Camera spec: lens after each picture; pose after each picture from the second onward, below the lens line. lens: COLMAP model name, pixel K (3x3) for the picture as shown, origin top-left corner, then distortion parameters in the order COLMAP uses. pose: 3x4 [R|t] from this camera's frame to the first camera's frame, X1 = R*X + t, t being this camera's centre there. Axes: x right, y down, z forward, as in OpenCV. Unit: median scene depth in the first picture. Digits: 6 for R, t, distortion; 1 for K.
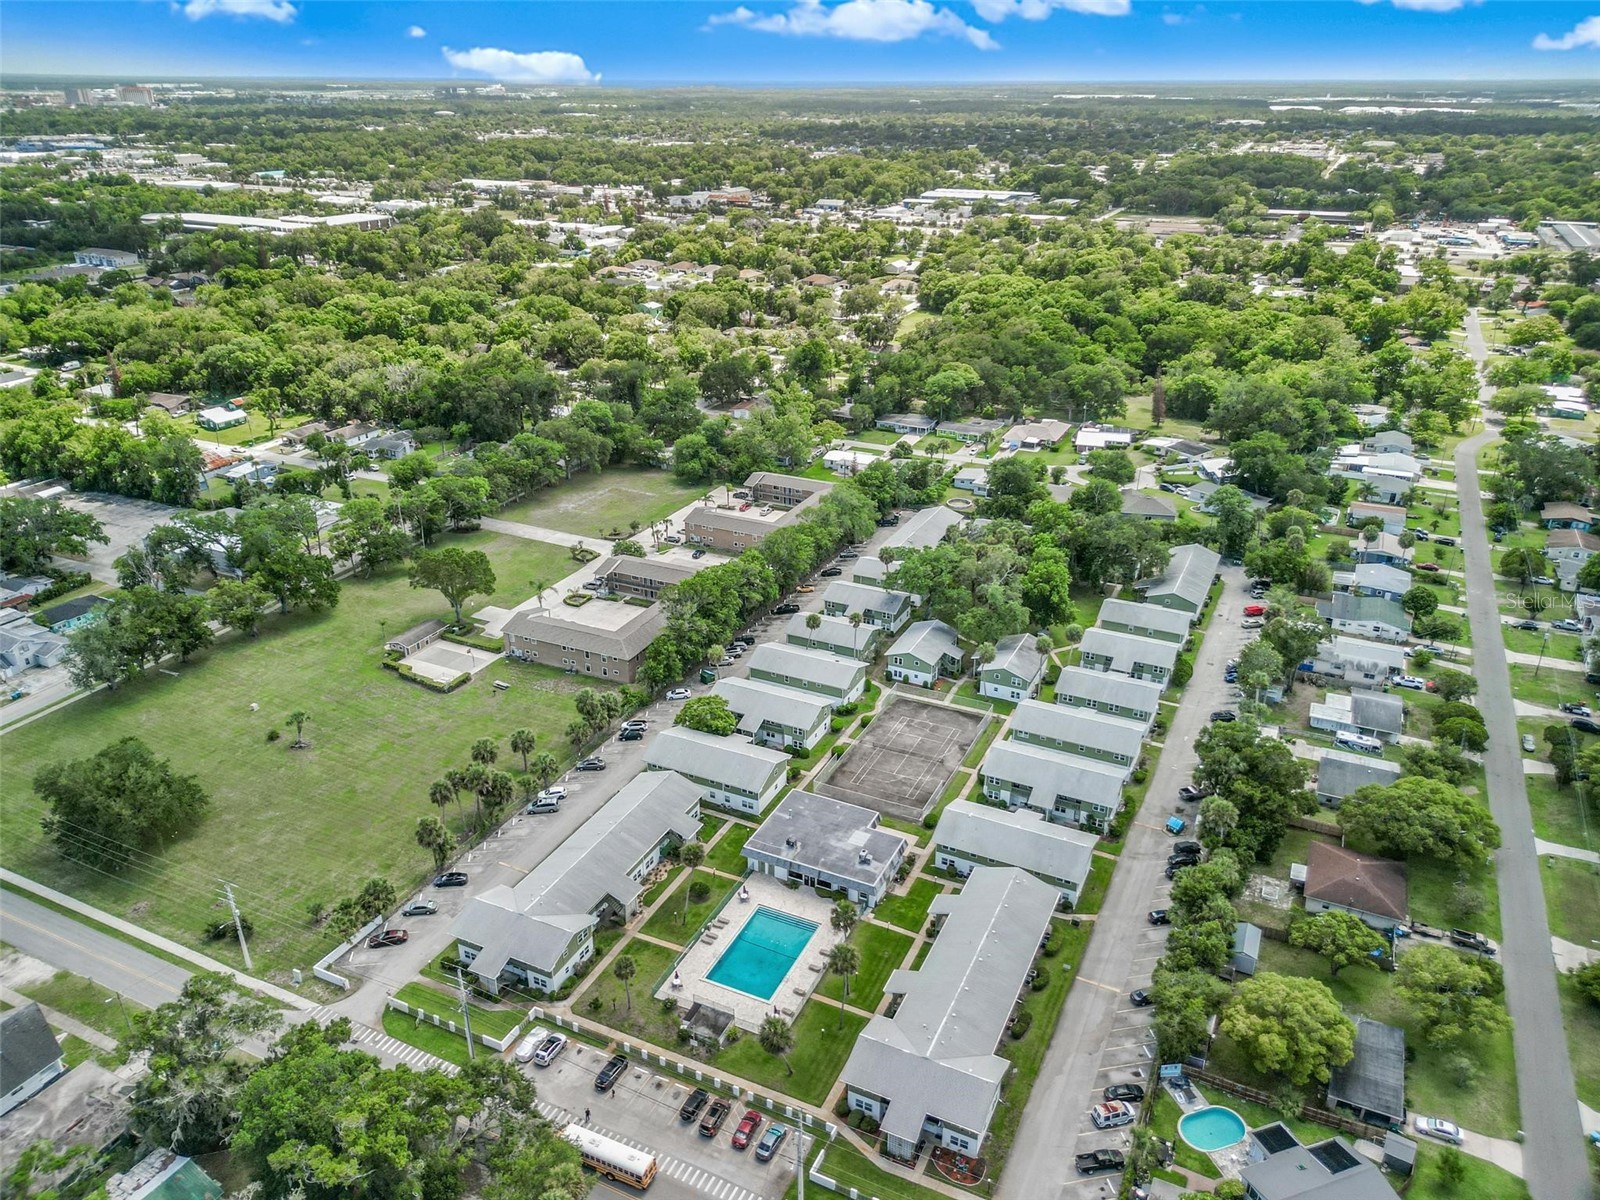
lens RADIAL K [[1131.9, 0, 798.9], [0, 1131.9, 624.7], [0, 0, 1]] dist [0.068997, -0.073587]
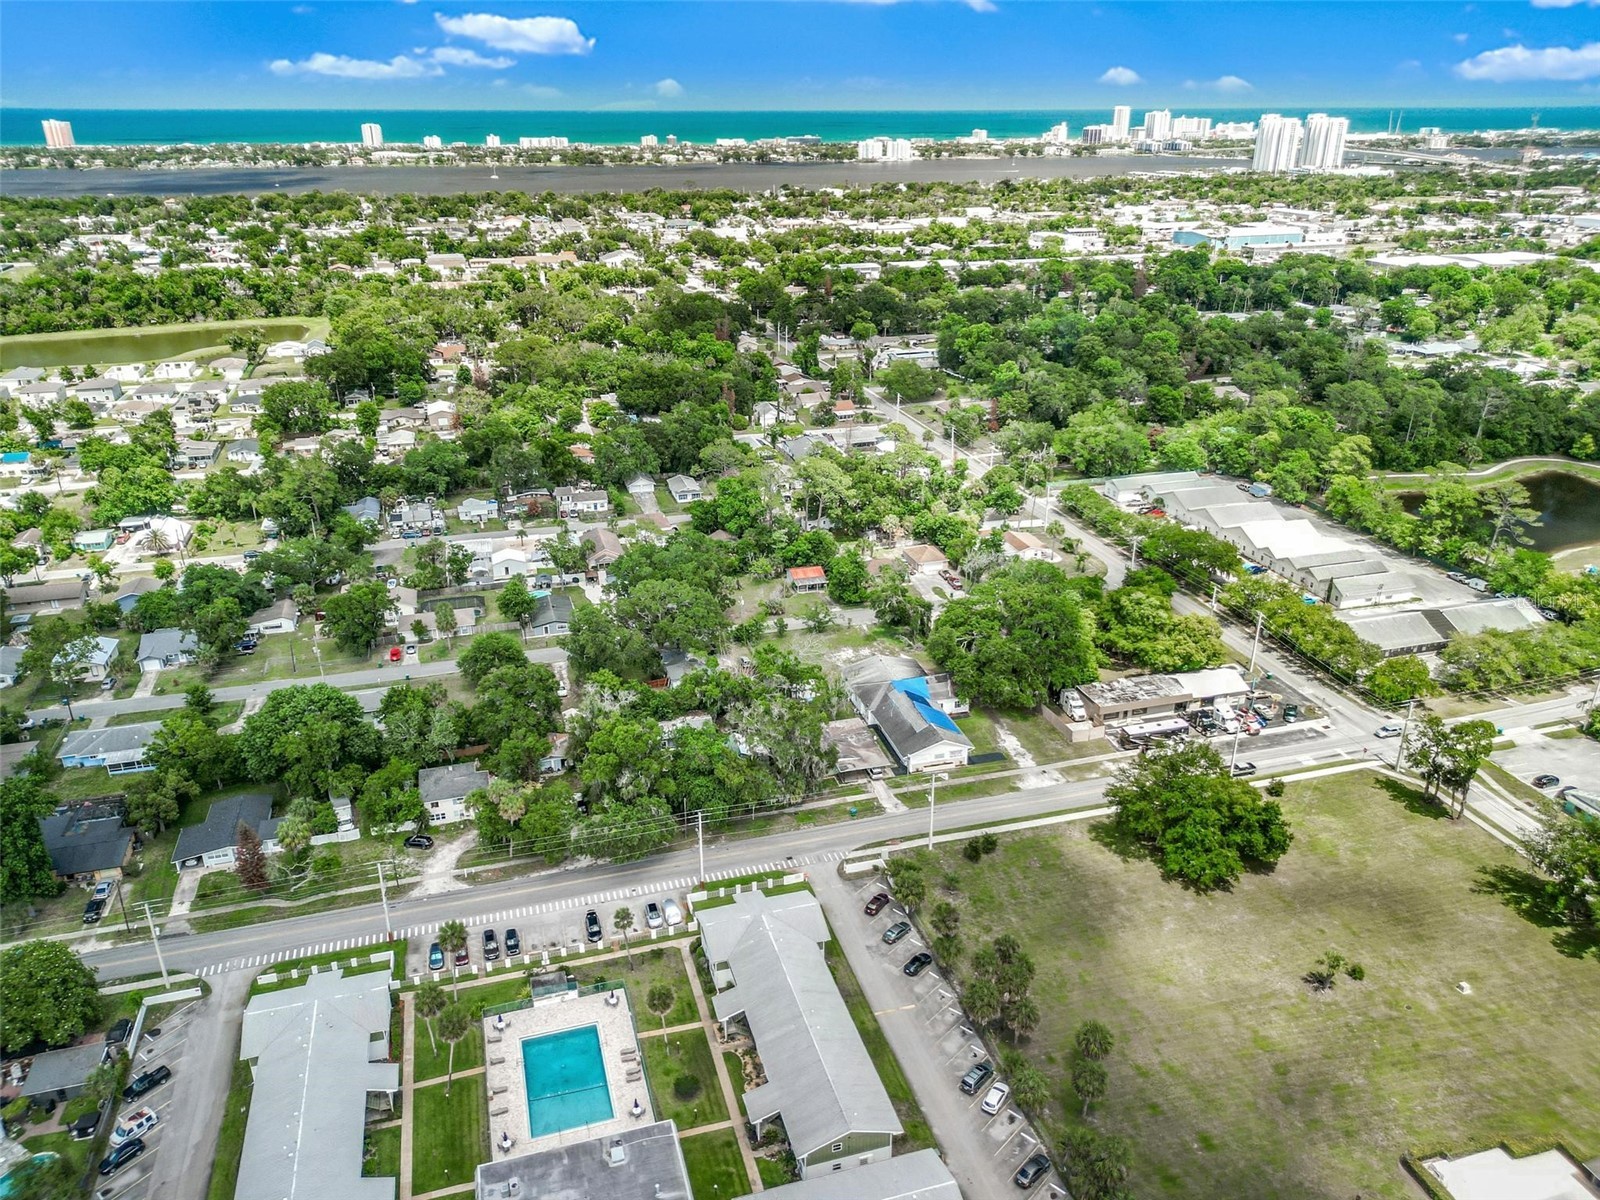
lens RADIAL K [[1154.2, 0, 800.0], [0, 1154.2, 600.0], [0, 0, 1]] dist [0.059173, -0.056788]
pose [[-0.738224, 0.263388, -0.621009, 0.197176], [-0.291615, 0.705535, 0.645895, -0.406124], [0.608265, 0.657911, -0.444035, 0.828315]]
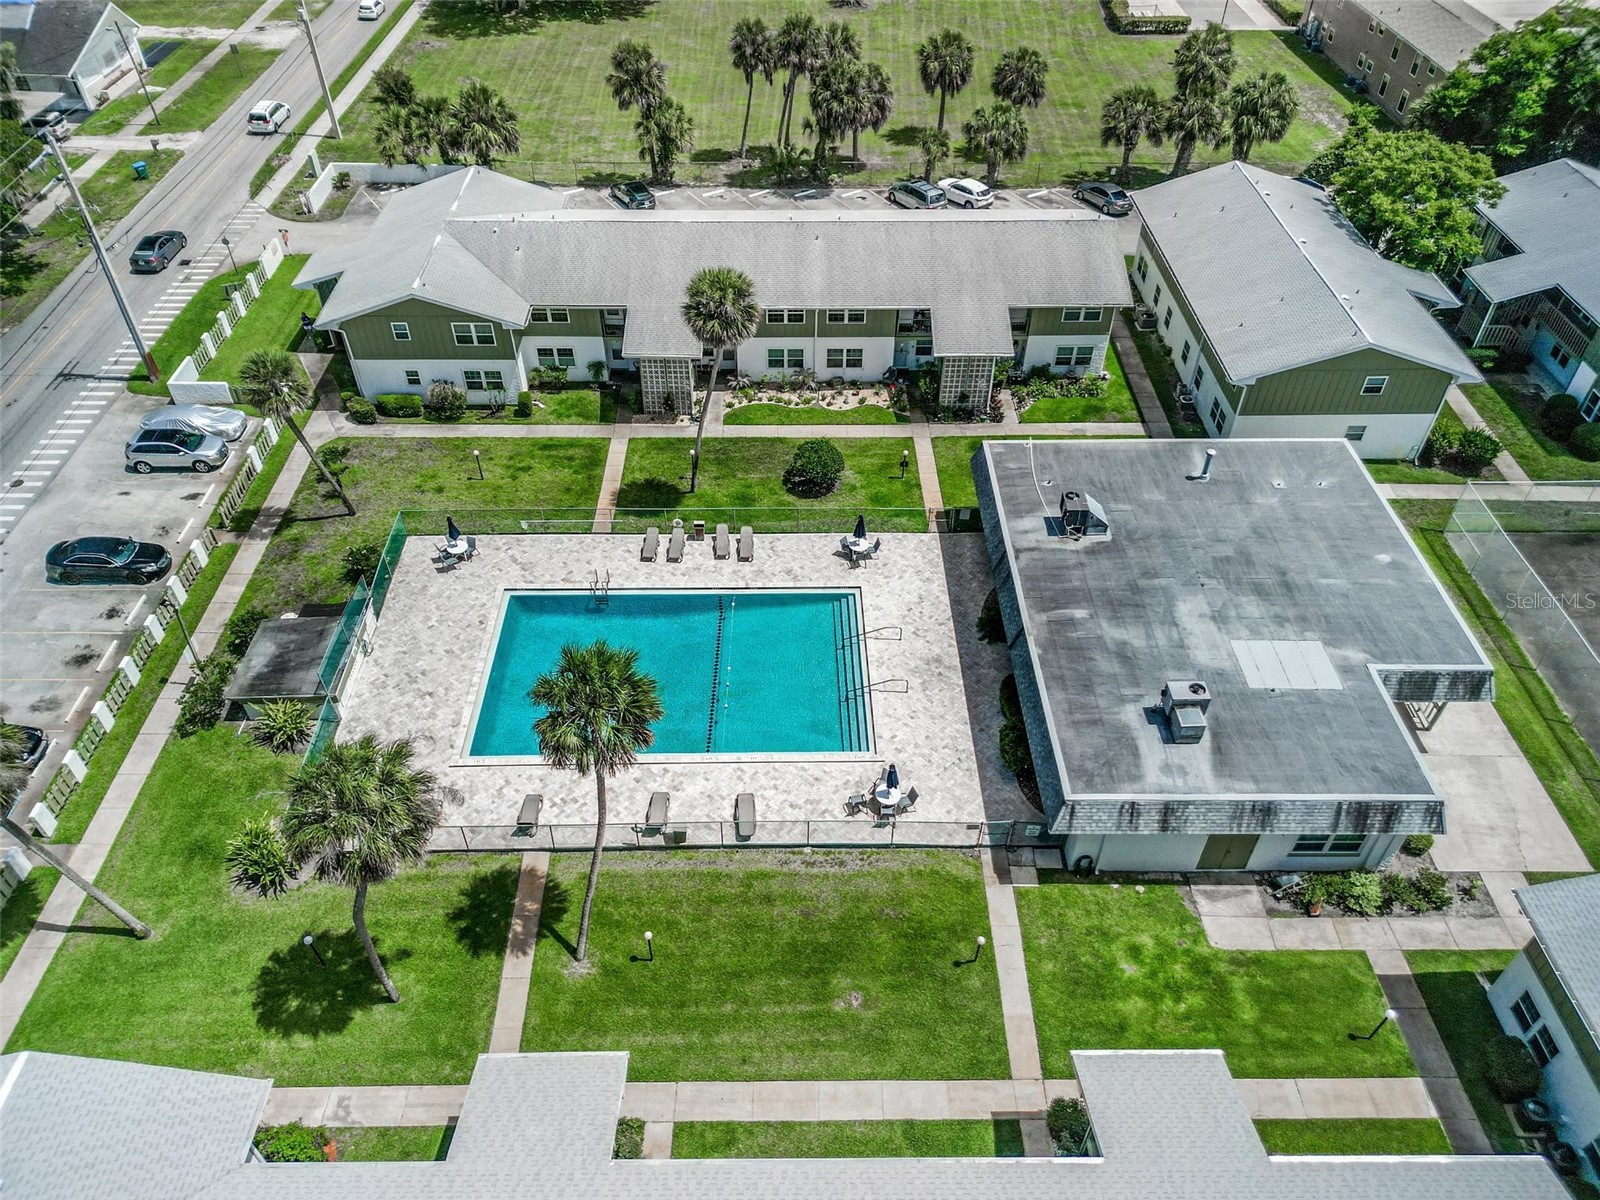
lens RADIAL K [[1122.3, 0, 794.2], [0, 1122.3, 618.3], [0, 0, 1]] dist [0.064068, -0.071756]
pose [[0.442980, 0.614601, -0.652713, 0.115620], [-0.393702, 0.787444, 0.474268, 0.075407], [0.805461, 0.046883, 0.590792, 0.548374]]
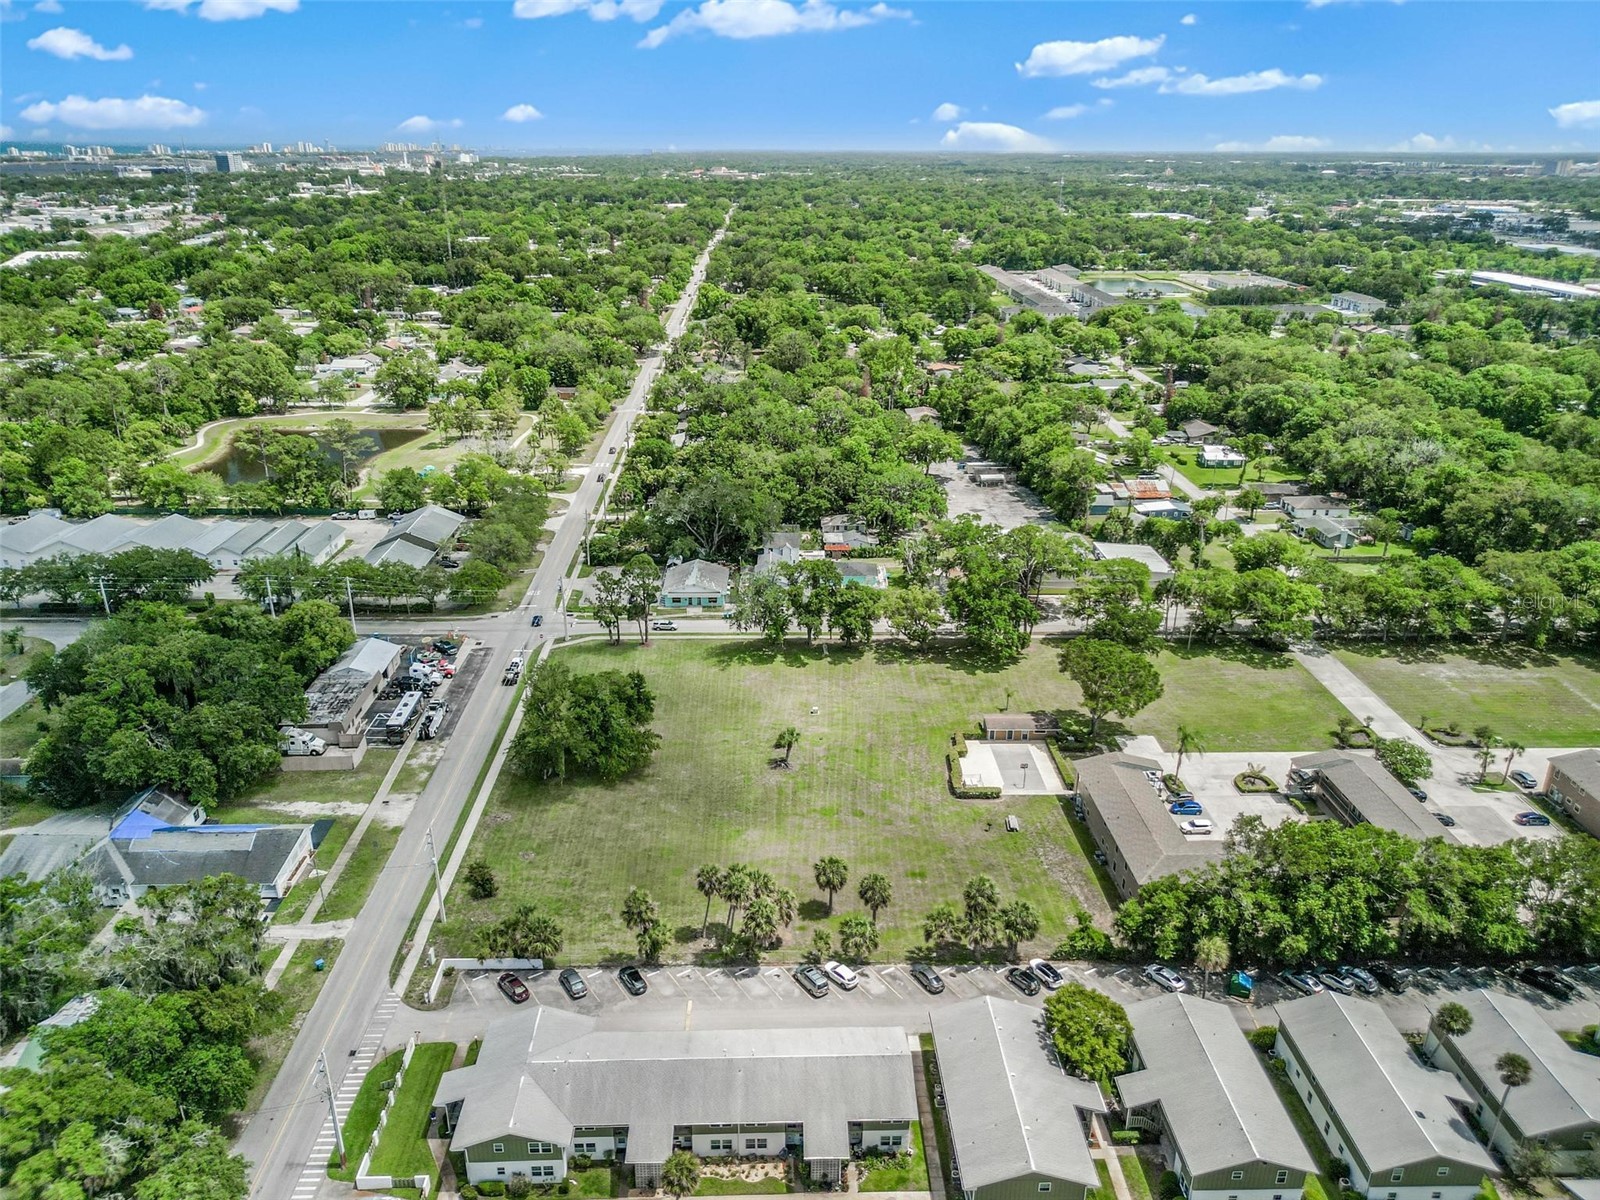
lens RADIAL K [[1131.9, 0, 798.9], [0, 1131.9, 624.7], [0, 0, 1]] dist [0.068997, -0.073587]
pose [[0.463489, 0.344213, -0.816514, 0.220743], [-0.388973, 0.906974, 0.161549, -0.123085], [0.796164, 0.242726, 0.554262, 0.420233]]
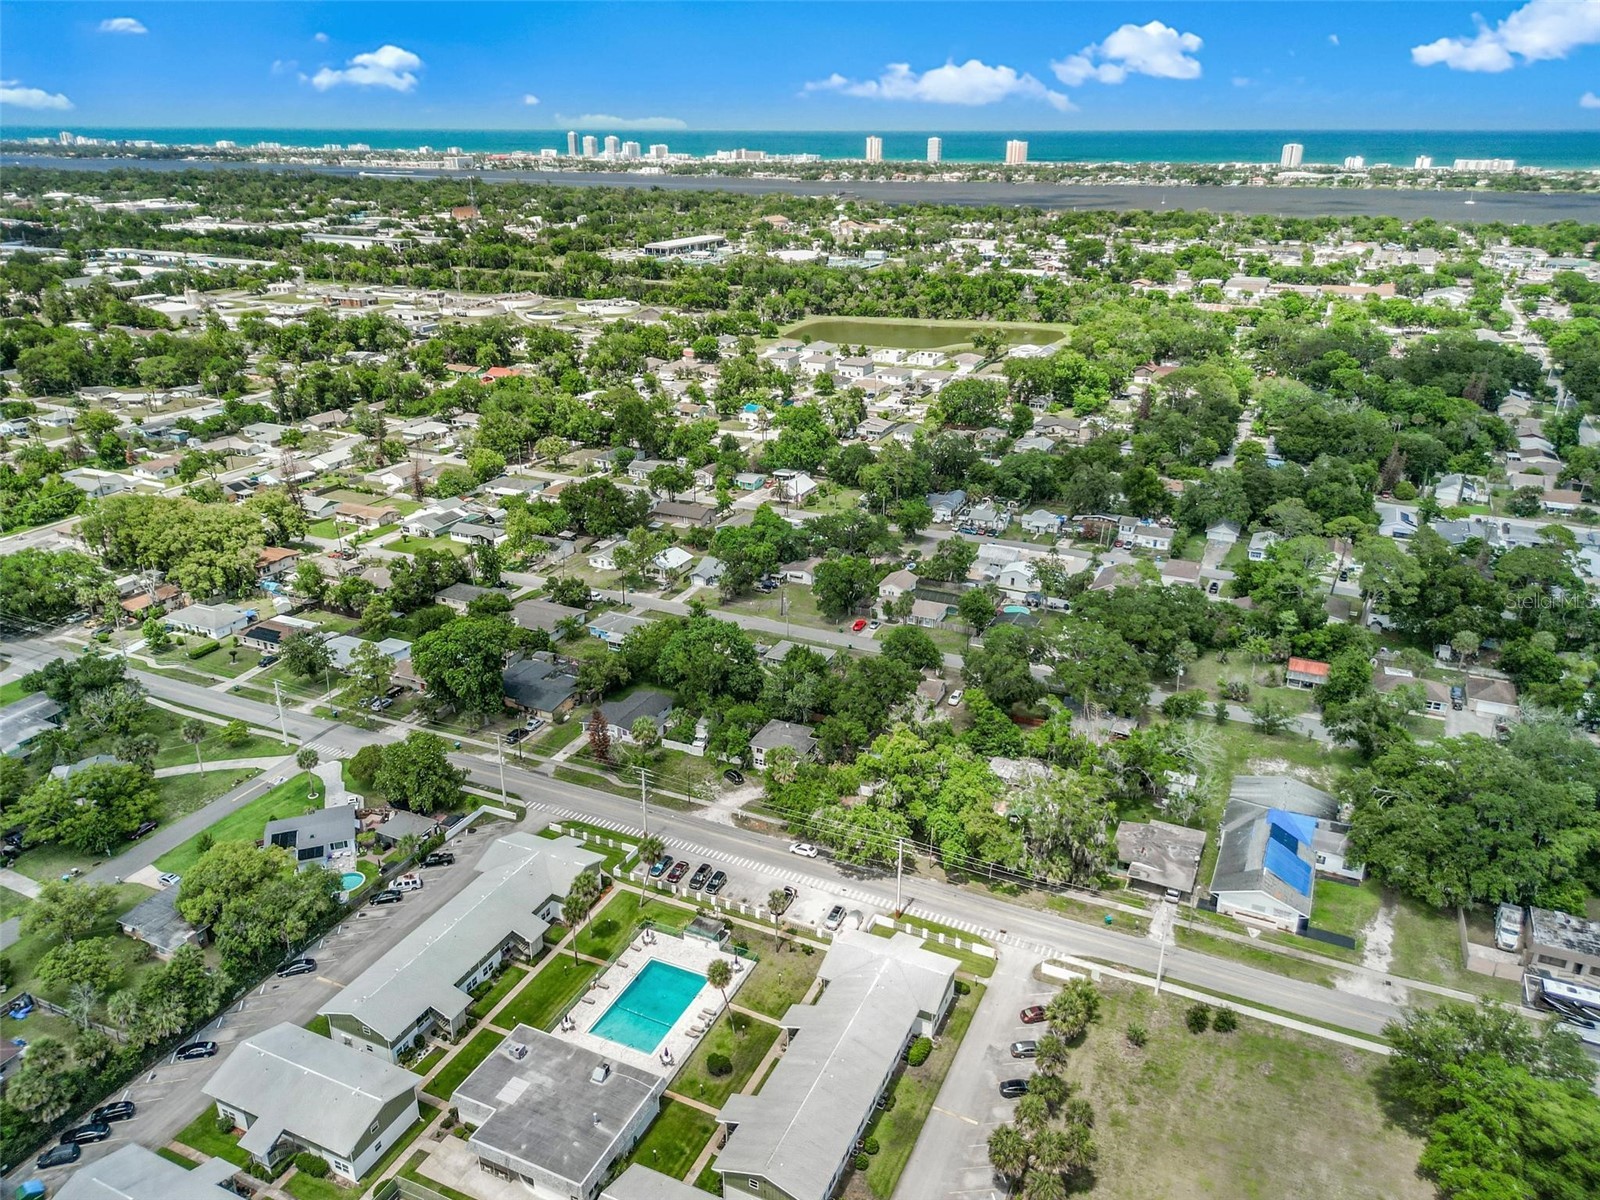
lens RADIAL K [[1145.0, 0, 798.9], [0, 1145.0, 620.5], [0, 0, 1]] dist [0.062821, -0.067929]
pose [[-0.999851, 0.004145, -0.016743, -0.094122], [-0.009875, 0.658327, 0.752667, -0.447829], [0.014142, 0.752721, -0.658188, 0.918548]]
